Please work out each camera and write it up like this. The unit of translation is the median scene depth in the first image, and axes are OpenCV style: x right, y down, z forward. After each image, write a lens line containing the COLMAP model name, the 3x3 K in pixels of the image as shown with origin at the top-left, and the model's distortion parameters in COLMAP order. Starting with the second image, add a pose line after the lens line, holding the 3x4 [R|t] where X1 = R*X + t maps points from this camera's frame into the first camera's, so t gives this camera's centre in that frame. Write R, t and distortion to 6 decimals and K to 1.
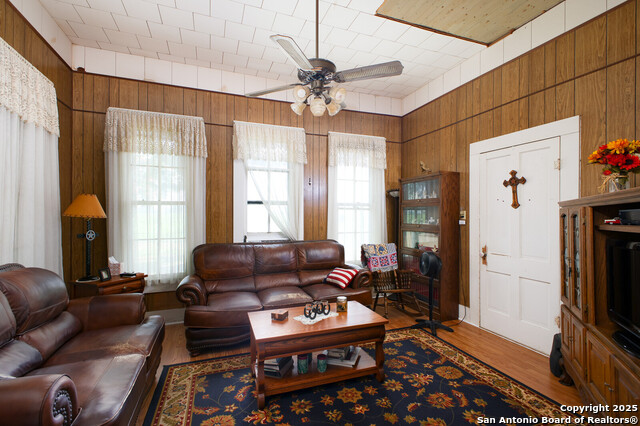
lens RADIAL K [[290.0, 0, 320.0], [0, 290.0, 213.0], [0, 0, 1]] dist [-0.000254, 0.000016]
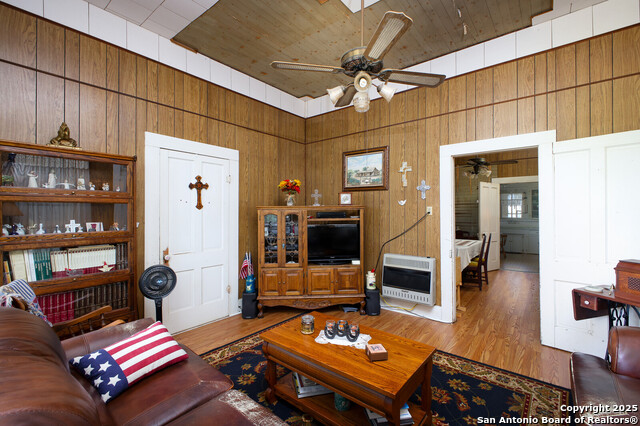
lens RADIAL K [[280.9, 0, 320.0], [0, 280.9, 213.0], [0, 0, 1]] dist [0.000772, 0.000099]
pose [[-0.500197, -0.004473, 0.865900, -0.526596], [-0.002374, 0.999990, 0.003794, -0.006312], [-0.865908, -0.000158, -0.500203, 1.143436]]
